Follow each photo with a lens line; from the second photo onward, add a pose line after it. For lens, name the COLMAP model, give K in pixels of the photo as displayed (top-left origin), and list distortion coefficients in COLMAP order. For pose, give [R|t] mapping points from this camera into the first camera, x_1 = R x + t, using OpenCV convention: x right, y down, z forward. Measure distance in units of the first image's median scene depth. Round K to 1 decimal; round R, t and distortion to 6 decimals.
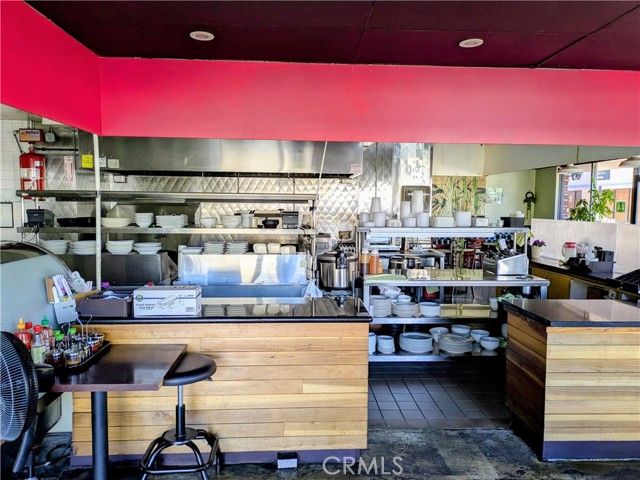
lens RADIAL K [[468.0, 0, 319.7], [0, 468.0, 239.6], [0, 0, 1]] dist [0.040171, -0.002811]
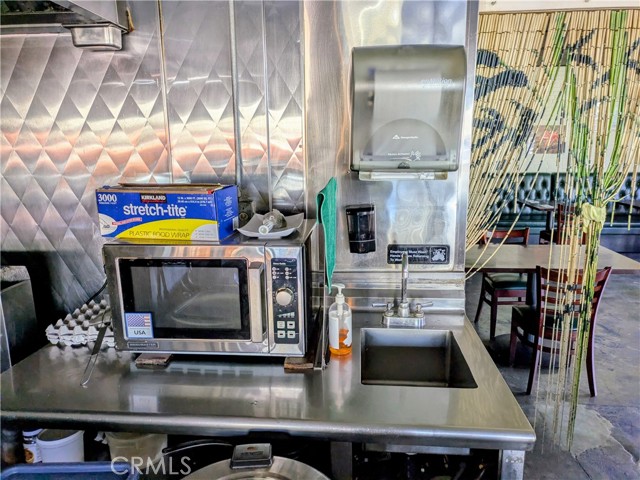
lens RADIAL K [[468.0, 0, 321.2], [0, 468.0, 242.7], [0, 0, 1]] dist [0.040171, -0.002811]
pose [[0.991291, 0.003760, -0.131638, 0.189912], [0.013401, 0.991523, 0.129235, -0.050393], [0.131008, -0.129873, 0.982838, 0.727603]]
